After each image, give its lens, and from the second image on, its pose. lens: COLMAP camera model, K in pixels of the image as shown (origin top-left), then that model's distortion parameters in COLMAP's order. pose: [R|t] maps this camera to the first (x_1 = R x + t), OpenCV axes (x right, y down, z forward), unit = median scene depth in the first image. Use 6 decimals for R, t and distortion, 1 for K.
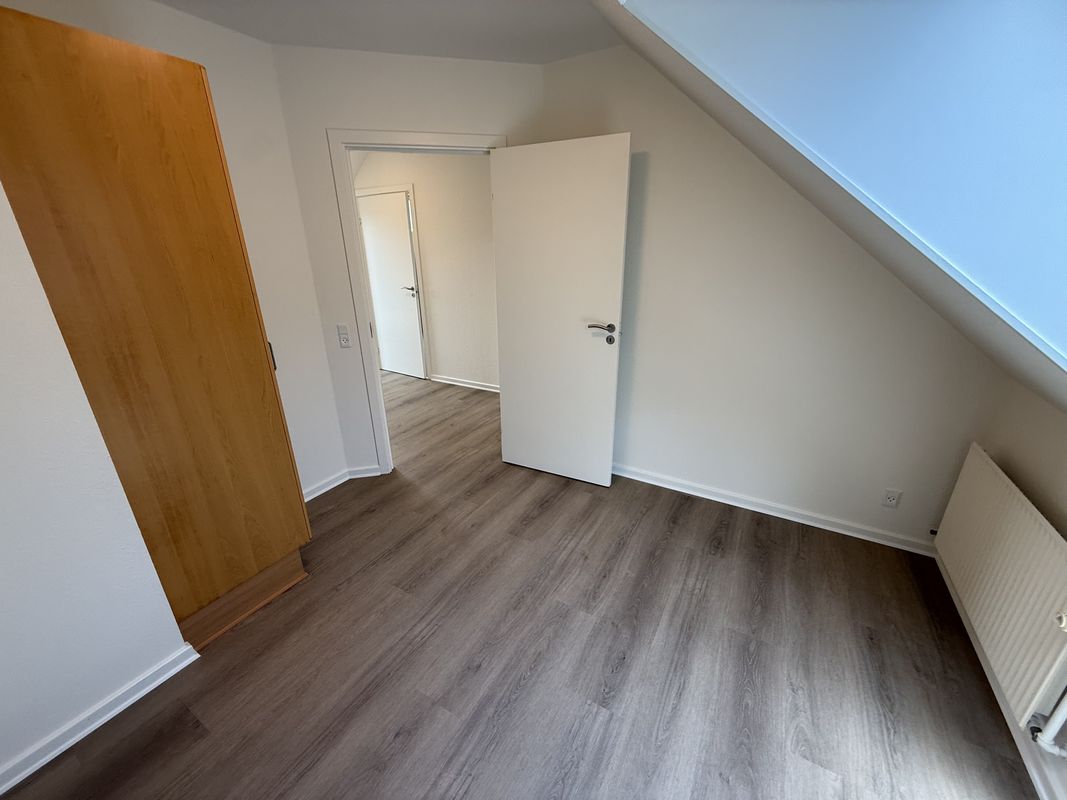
lens RADIAL K [[424.3, 0, 527.1], [0, 424.3, 402.3], [0, 0, 1]] dist [0.000540, 0.000388]
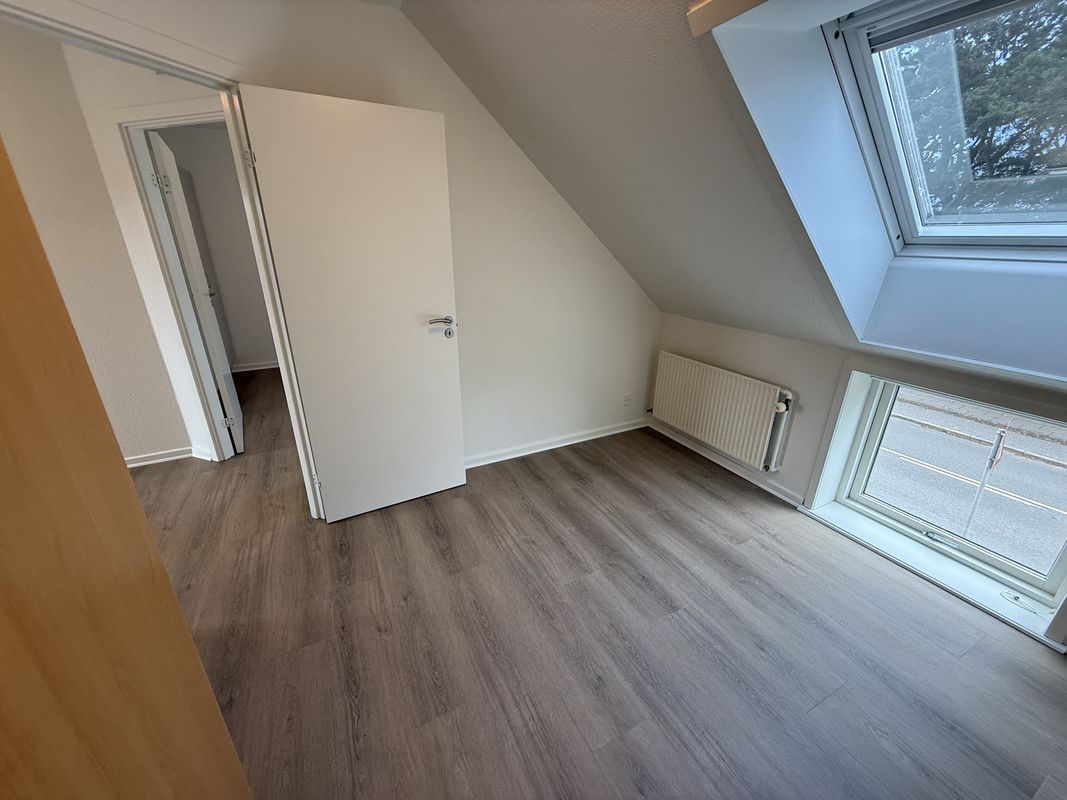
lens RADIAL K [[424.3, 0, 530.0], [0, 424.3, 404.5], [0, 0, 1]] dist [0.000540, 0.000388]
pose [[0.535551, -0.294418, 0.791520, -0.614205], [0.285636, 0.945172, 0.158307, -0.116258], [-0.794731, 0.141305, 0.590284, 0.387417]]
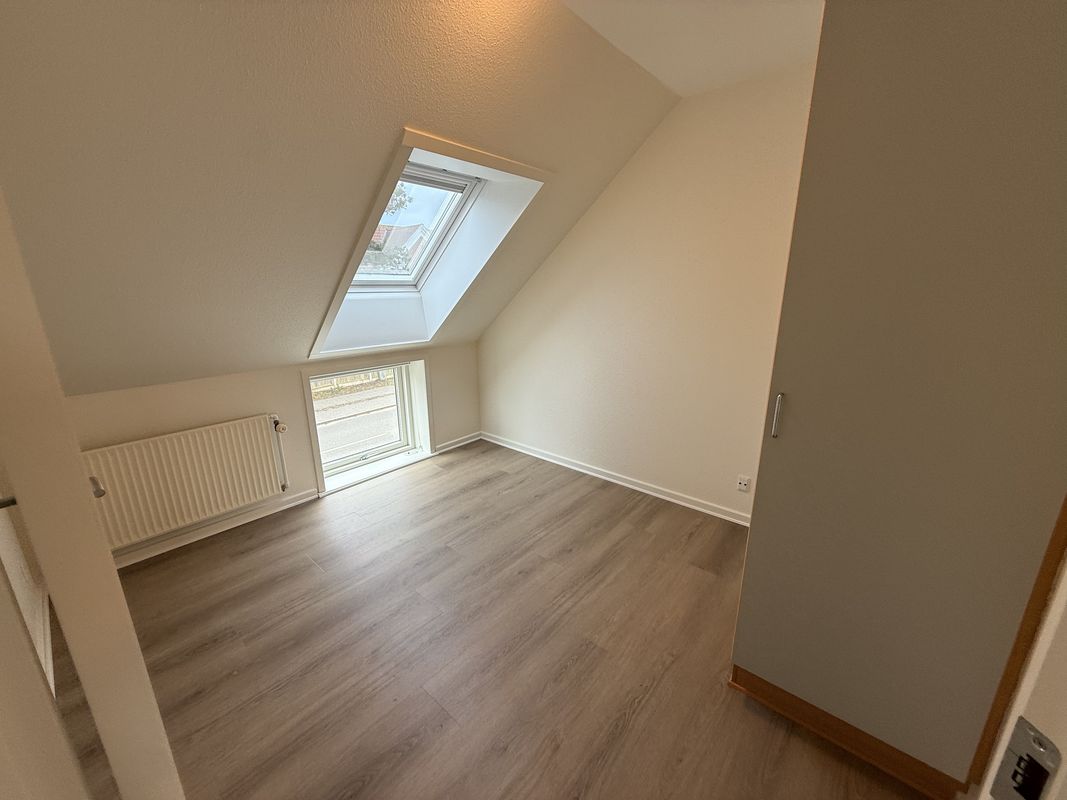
lens RADIAL K [[424.3, 0, 536.8], [0, 424.3, 399.7], [0, 0, 1]] dist [0.000540, 0.000388]
pose [[-0.986576, -0.022688, 0.161717, -0.301790], [0.075136, 0.816186, 0.572883, -0.488394], [-0.144989, 0.577343, -0.803525, 1.421128]]
